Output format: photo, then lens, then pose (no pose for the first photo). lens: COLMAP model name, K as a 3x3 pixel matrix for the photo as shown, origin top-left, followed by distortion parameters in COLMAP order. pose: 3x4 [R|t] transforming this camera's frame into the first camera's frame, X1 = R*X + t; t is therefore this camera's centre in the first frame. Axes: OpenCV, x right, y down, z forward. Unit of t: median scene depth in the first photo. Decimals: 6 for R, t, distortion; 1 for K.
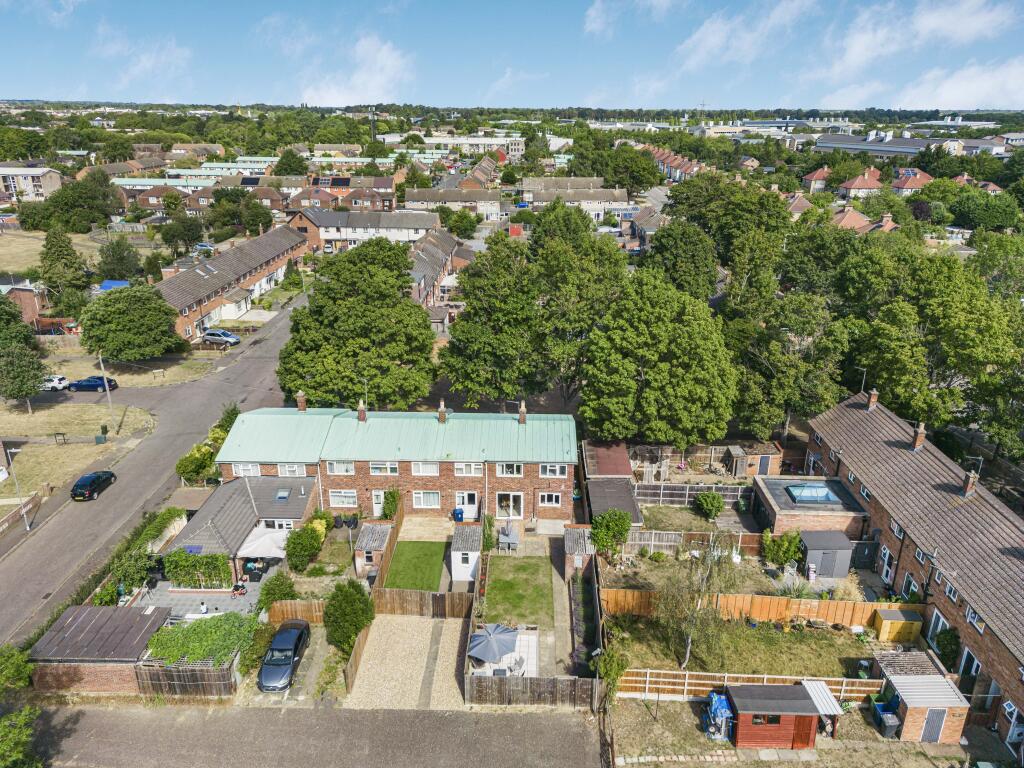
lens RADIAL K [[732.3, 0, 512.0], [0, 732.3, 384.0], [0, 0, 1]] dist [0.102794, -0.118033]
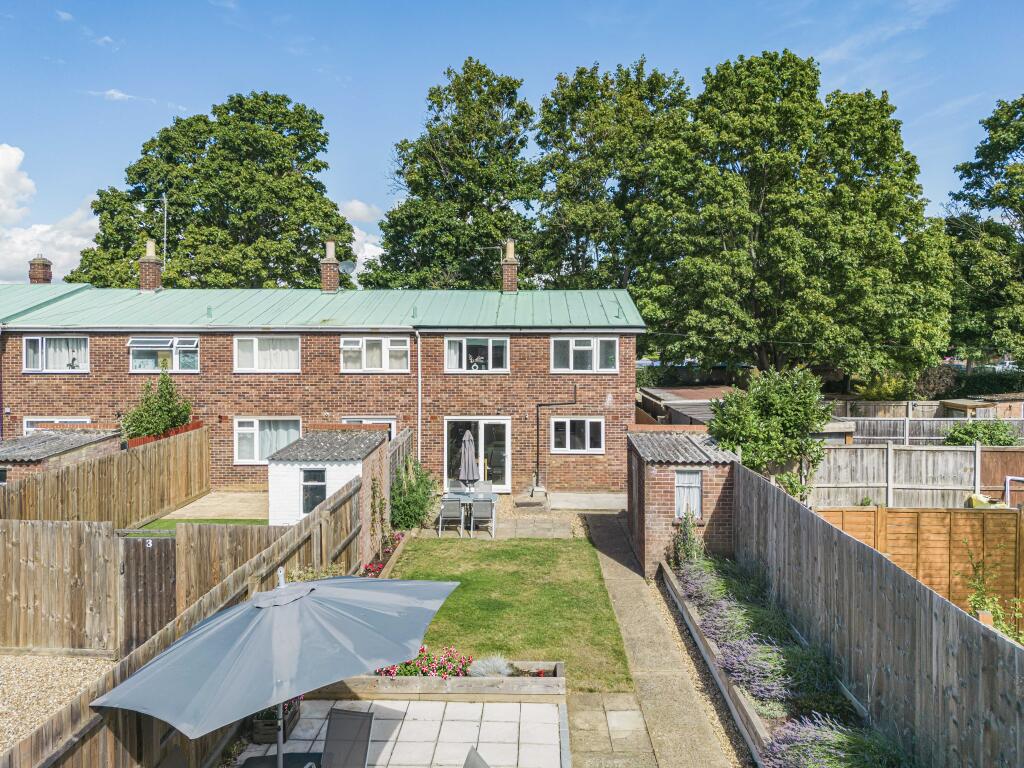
lens RADIAL K [[732.3, 0, 512.0], [0, 732.3, 384.0], [0, 0, 1]] dist [0.102794, -0.118033]
pose [[0.999929, -0.011641, -0.002364, 0.016245], [0.010345, 0.951185, -0.308448, 0.243601], [0.005839, 0.308402, 0.951238, 0.585582]]
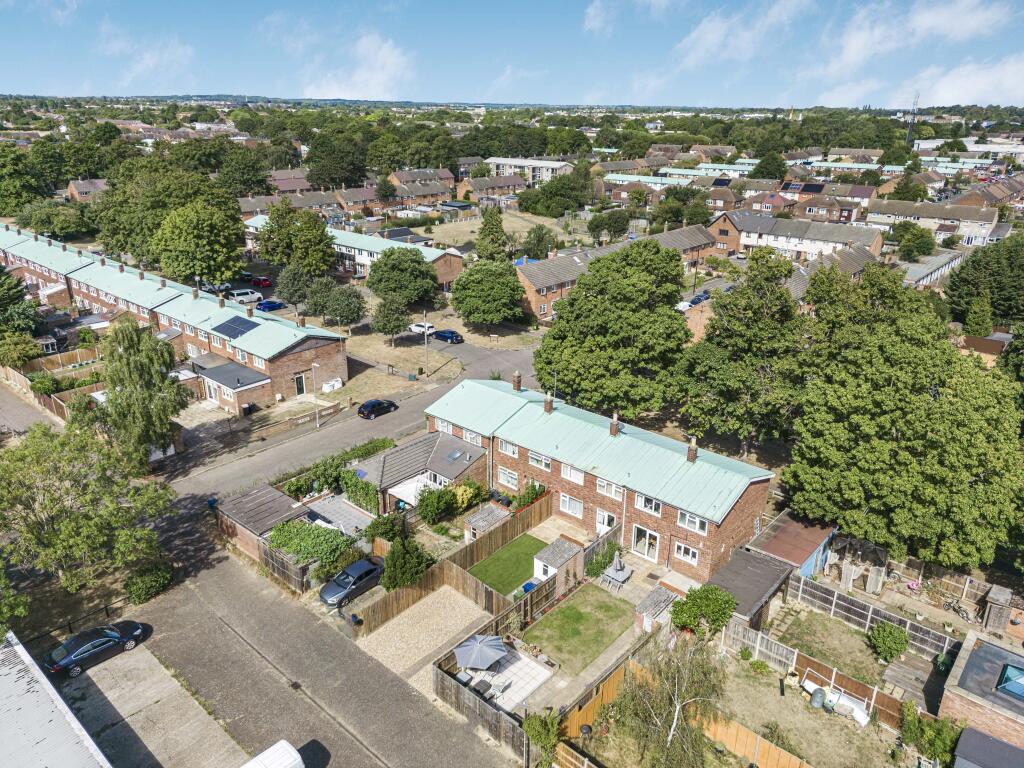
lens RADIAL K [[732.3, 0, 512.0], [0, 732.3, 384.0], [0, 0, 1]] dist [0.102794, -0.118033]
pose [[0.764014, 0.230744, -0.602528, 0.360412], [-0.233252, 0.969481, 0.075506, -0.053011], [0.601562, 0.082853, 0.794518, 0.155859]]
